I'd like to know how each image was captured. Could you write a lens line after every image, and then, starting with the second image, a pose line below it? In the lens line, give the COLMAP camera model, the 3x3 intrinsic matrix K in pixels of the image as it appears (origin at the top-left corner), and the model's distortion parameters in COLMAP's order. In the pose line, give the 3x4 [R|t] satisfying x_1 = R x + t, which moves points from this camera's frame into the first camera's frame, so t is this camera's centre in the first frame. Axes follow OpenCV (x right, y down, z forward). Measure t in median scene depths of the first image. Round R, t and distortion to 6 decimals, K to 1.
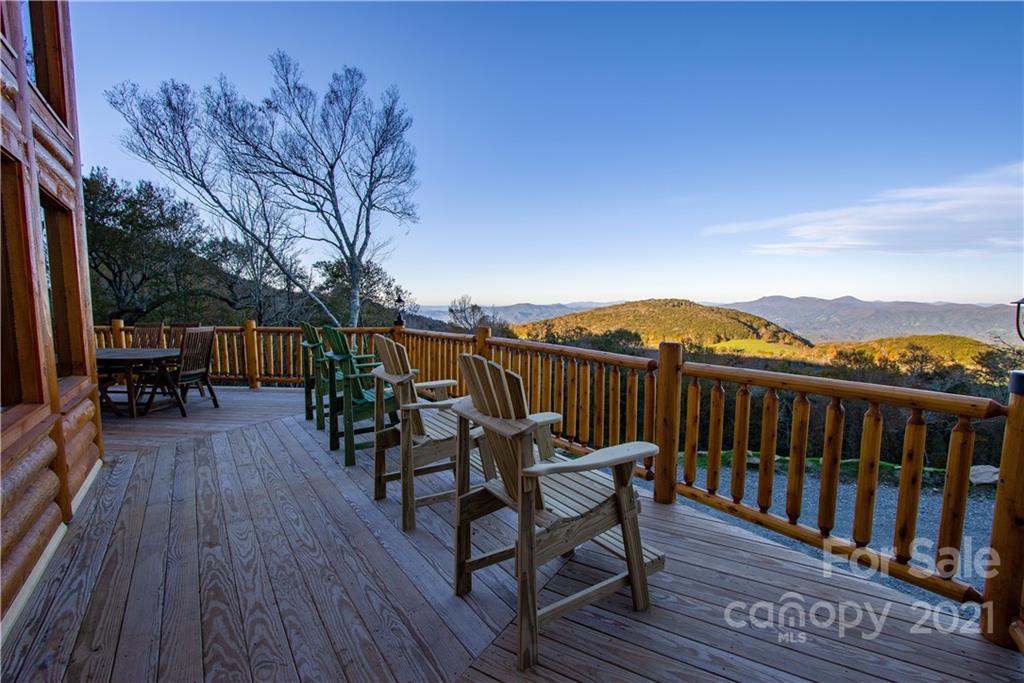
lens RADIAL K [[475.6, 0, 506.3], [0, 475.6, 349.7], [0, 0, 1]] dist [0.000442, 0.000237]
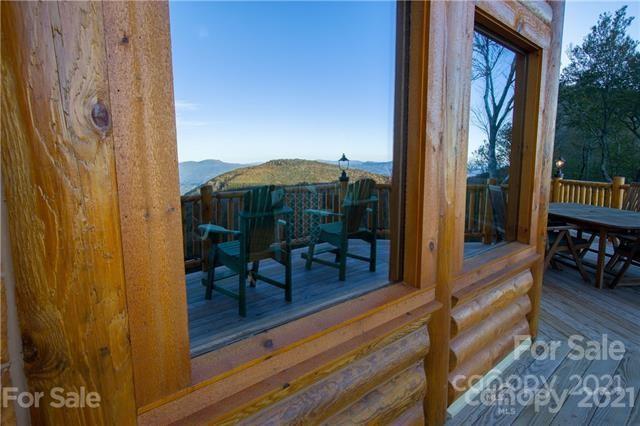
lens RADIAL K [[357.9, 0, 320.4], [0, 357.9, 216.0], [0, 0, 1]] dist [-0.008527, -0.000376]
pose [[0.141295, 0.141608, -0.979787, -0.299766], [-0.086338, 0.987708, 0.130302, -0.048518], [0.986195, 0.066182, 0.151784, 0.515252]]
